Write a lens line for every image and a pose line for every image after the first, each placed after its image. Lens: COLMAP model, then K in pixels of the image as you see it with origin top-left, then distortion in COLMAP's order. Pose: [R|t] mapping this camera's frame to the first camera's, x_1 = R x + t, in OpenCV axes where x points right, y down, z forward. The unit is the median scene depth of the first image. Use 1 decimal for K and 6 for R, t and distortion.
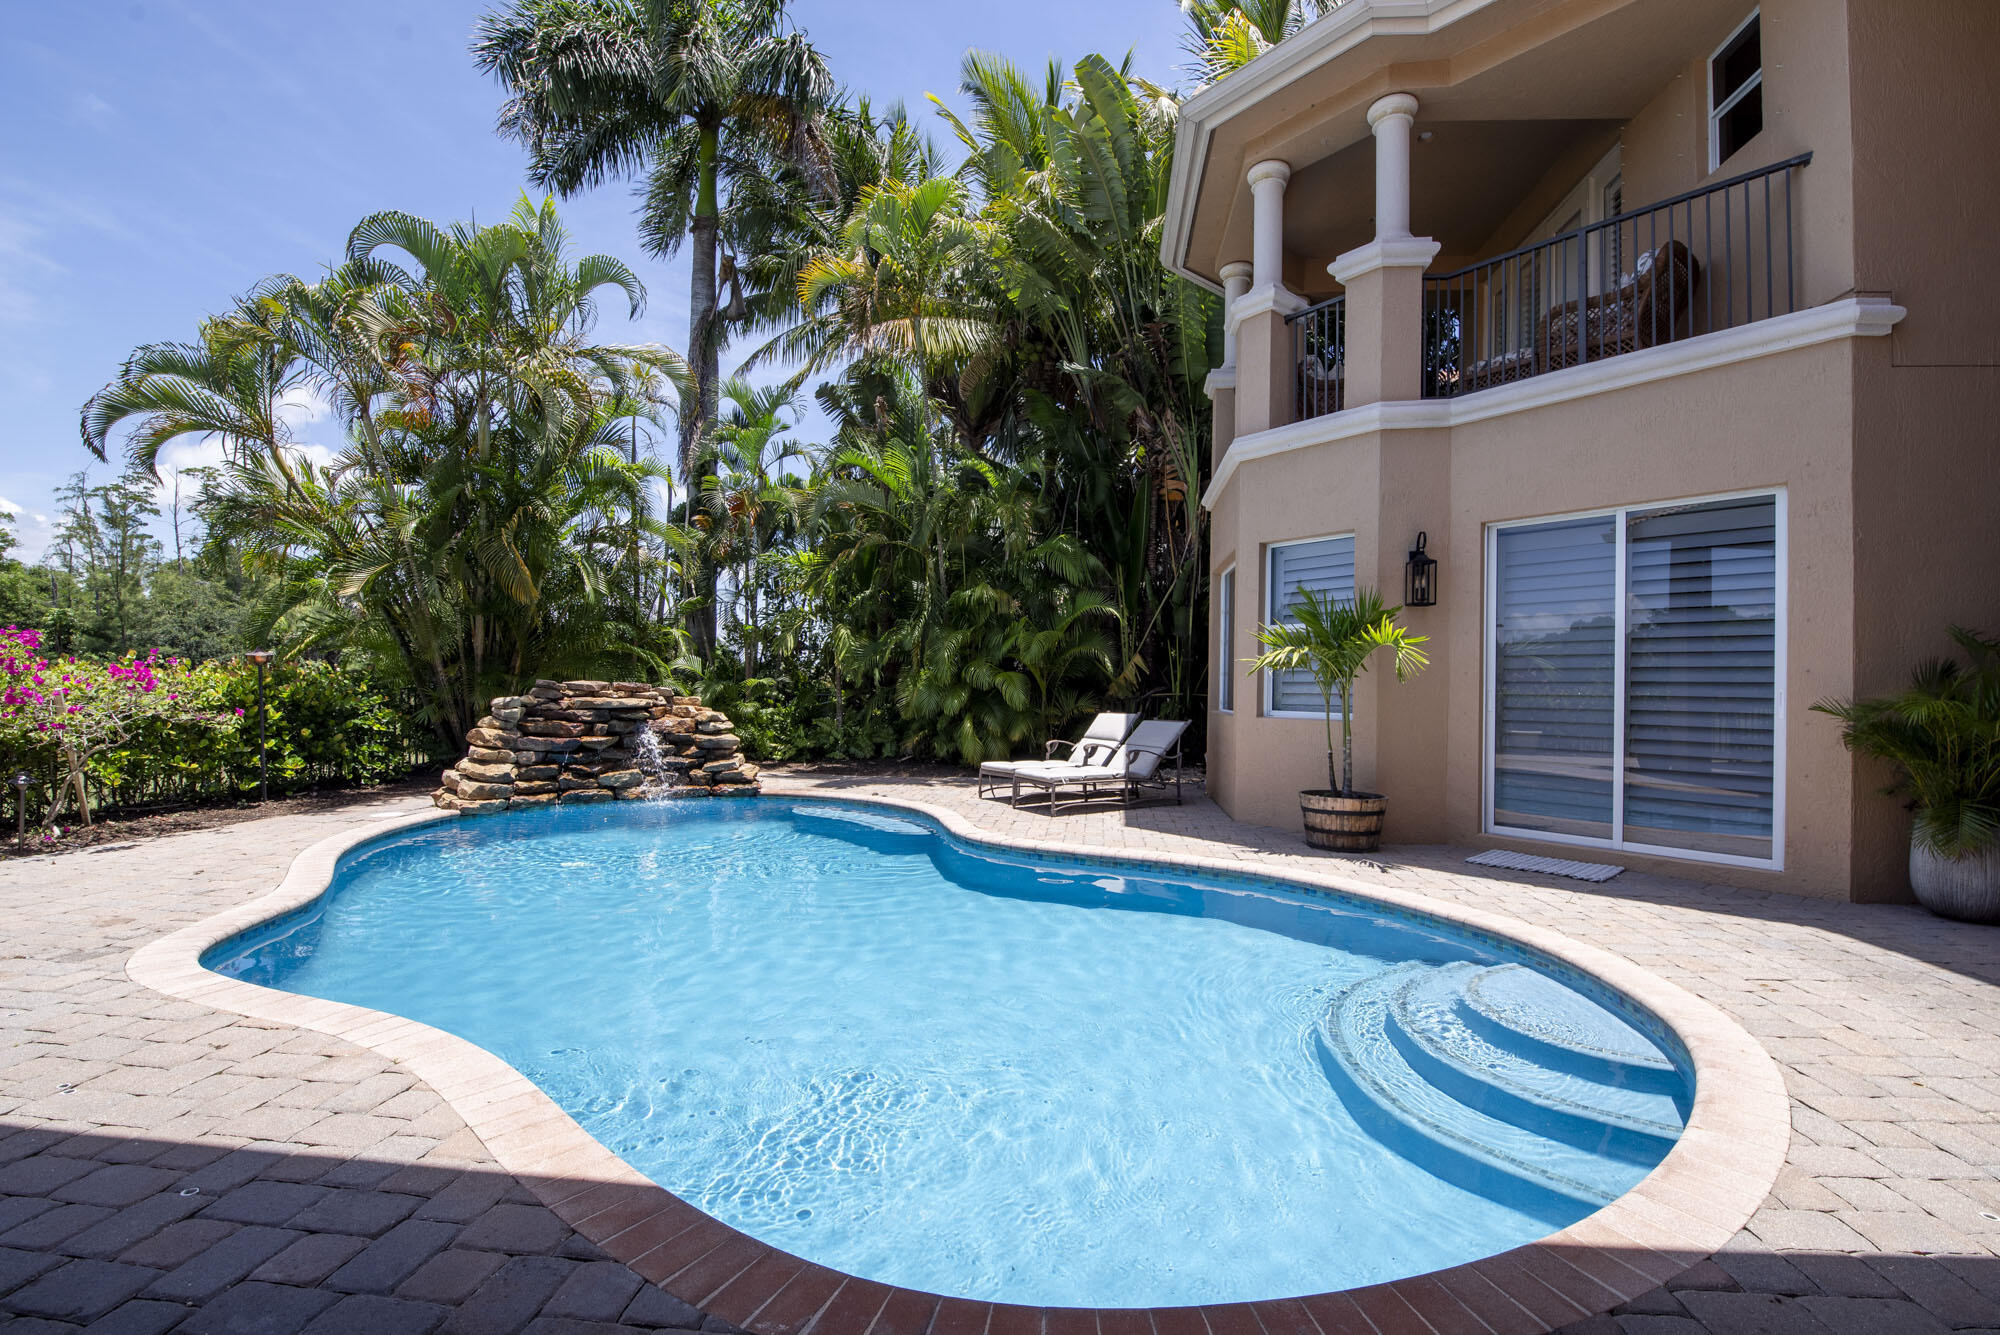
lens RADIAL K [[863.9, 0, 1025.1], [0, 863.9, 682.9], [0, 0, 1]] dist [0.000577, -0.010141]
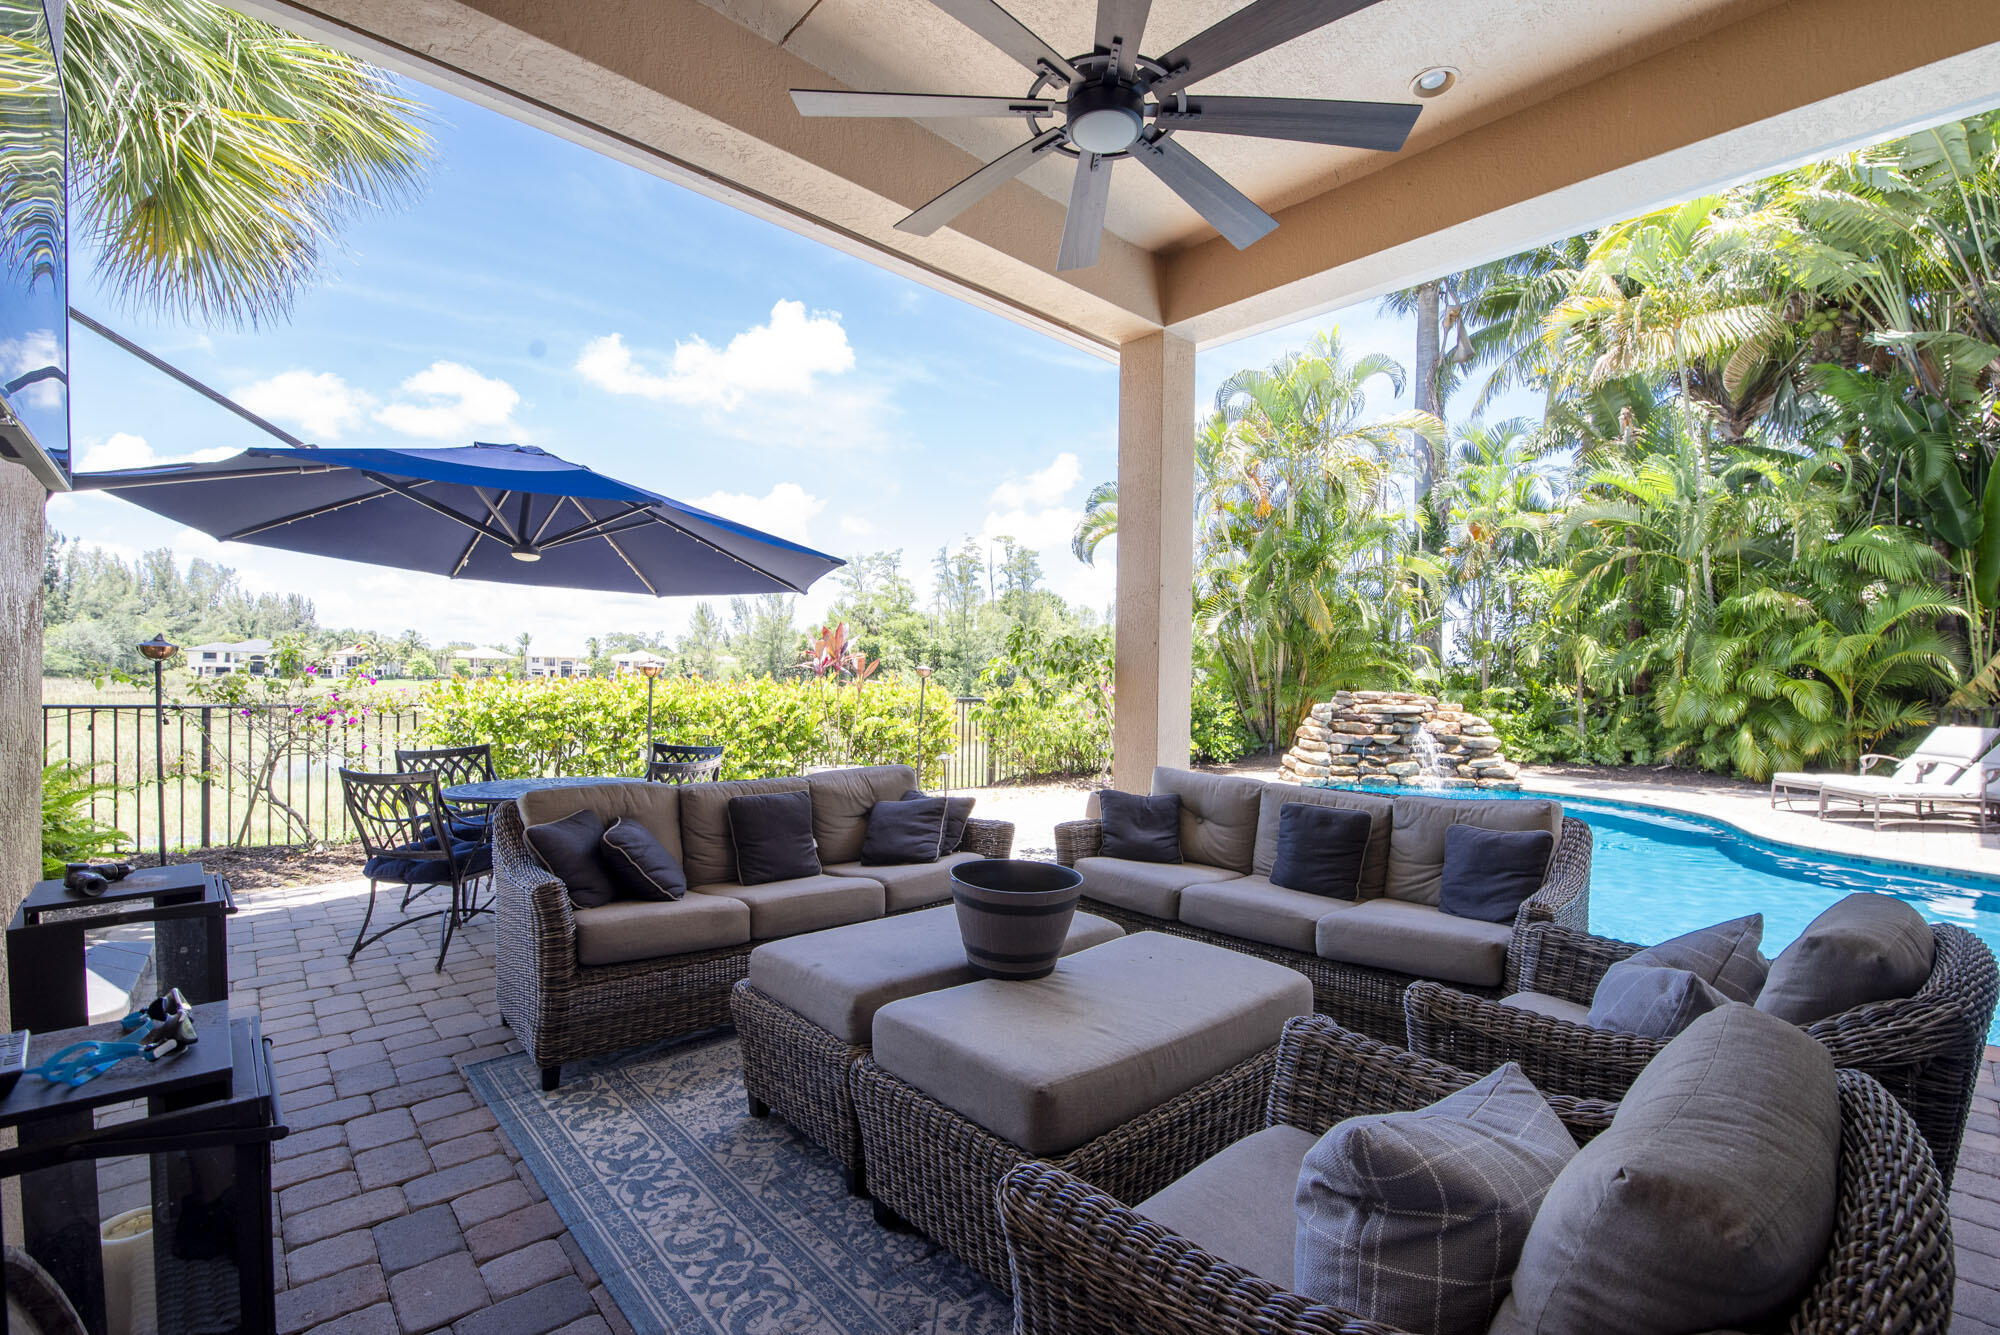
lens RADIAL K [[863.9, 0, 1025.1], [0, 863.9, 682.9], [0, 0, 1]] dist [0.000577, -0.010141]
pose [[0.750172, -0.007308, -0.661202, -0.035107], [0.004736, 0.999973, -0.005678, -0.008540], [0.661226, 0.001128, 0.750186, -0.253983]]
